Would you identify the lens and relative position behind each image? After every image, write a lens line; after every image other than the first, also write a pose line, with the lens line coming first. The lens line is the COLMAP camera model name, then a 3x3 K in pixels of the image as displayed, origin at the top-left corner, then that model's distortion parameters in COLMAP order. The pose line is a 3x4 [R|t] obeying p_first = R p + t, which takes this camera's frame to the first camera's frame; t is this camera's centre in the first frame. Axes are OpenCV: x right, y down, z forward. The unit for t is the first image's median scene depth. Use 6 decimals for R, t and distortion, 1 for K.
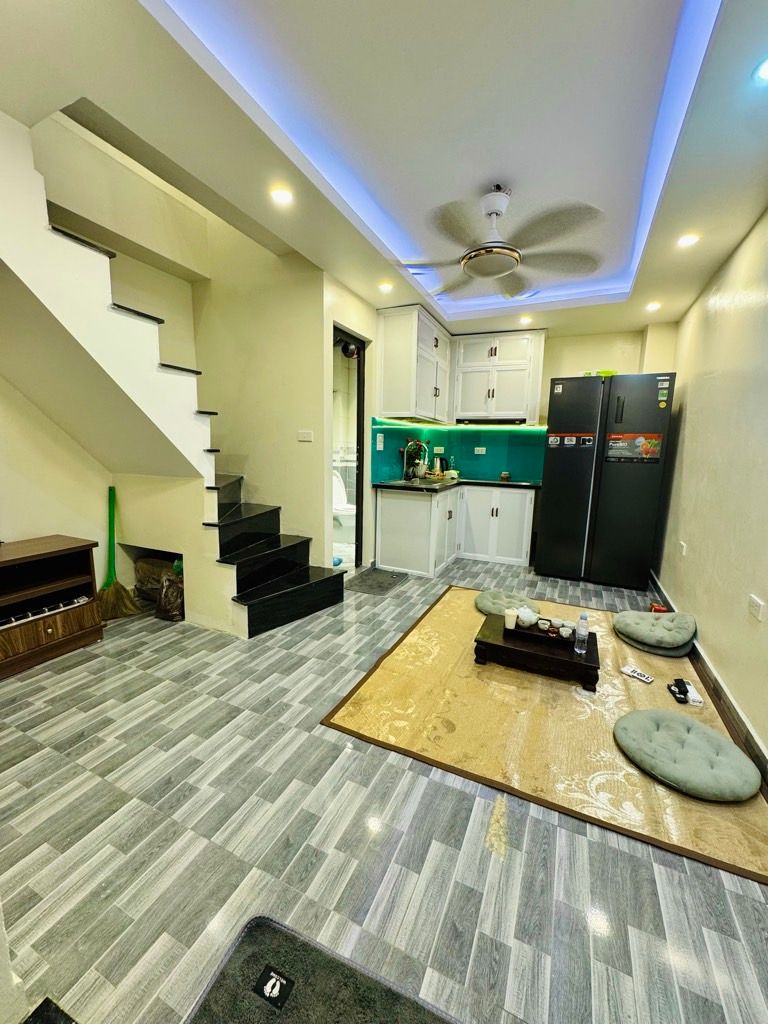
lens RADIAL K [[408.4, 0, 384.0], [0, 408.4, 512.0], [0, 0, 1]] dist [-0.002140, 0.000223]
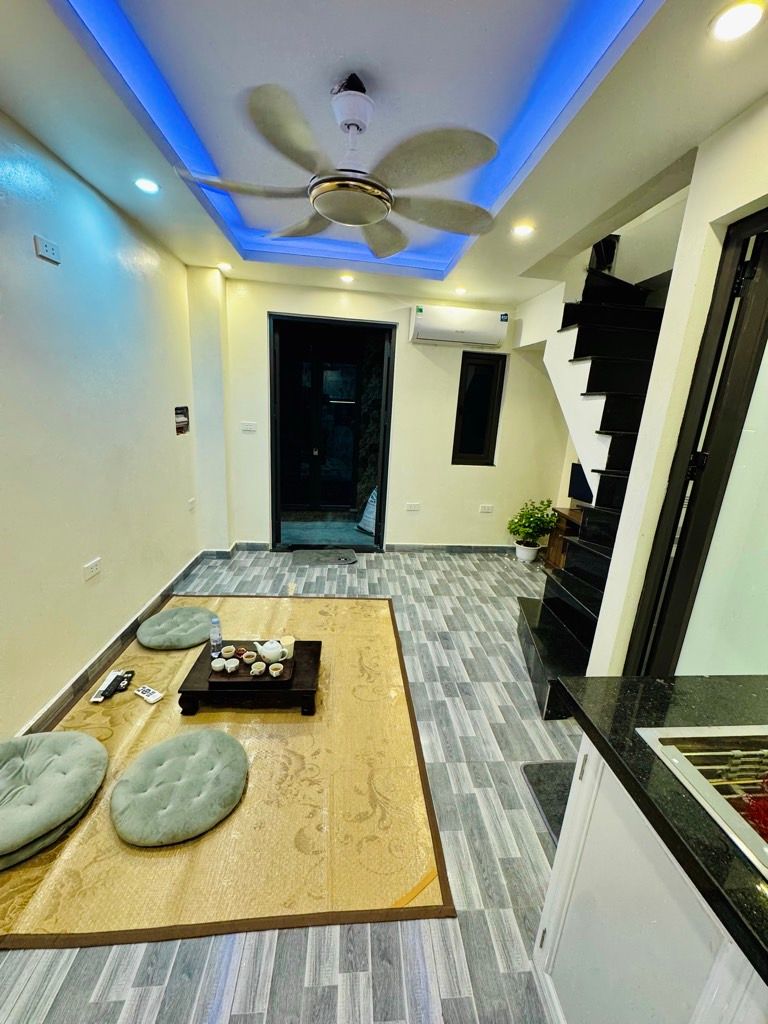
lens RADIAL K [[408.4, 0, 384.0], [0, 408.4, 512.0], [0, 0, 1]] dist [-0.002140, 0.000223]
pose [[-0.867741, 0.053905, -0.494084, 0.480744], [-0.155320, 0.914902, 0.372600, -0.322472], [0.472124, 0.400062, -0.785525, 1.465604]]
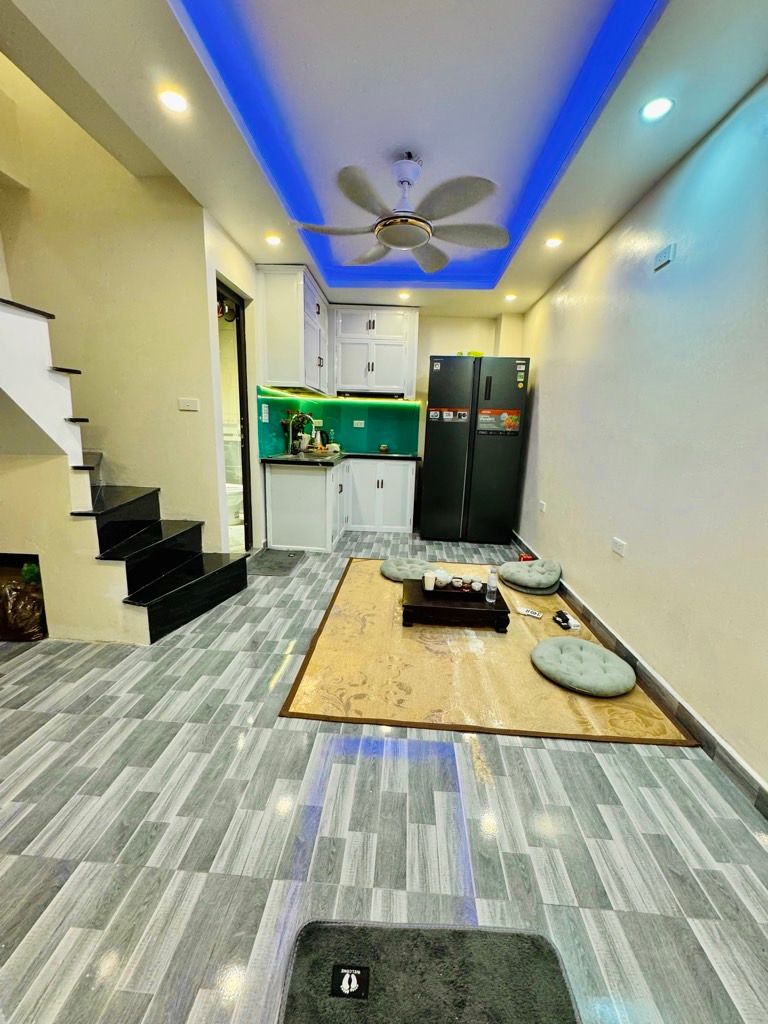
lens RADIAL K [[408.4, 0, 384.0], [0, 408.4, 512.0], [0, 0, 1]] dist [-0.002140, 0.000223]
pose [[0.930099, -0.068712, 0.360825, -0.156139], [0.046018, 0.996405, 0.071123, -0.002444], [-0.364415, -0.049547, 0.929918, 0.043086]]
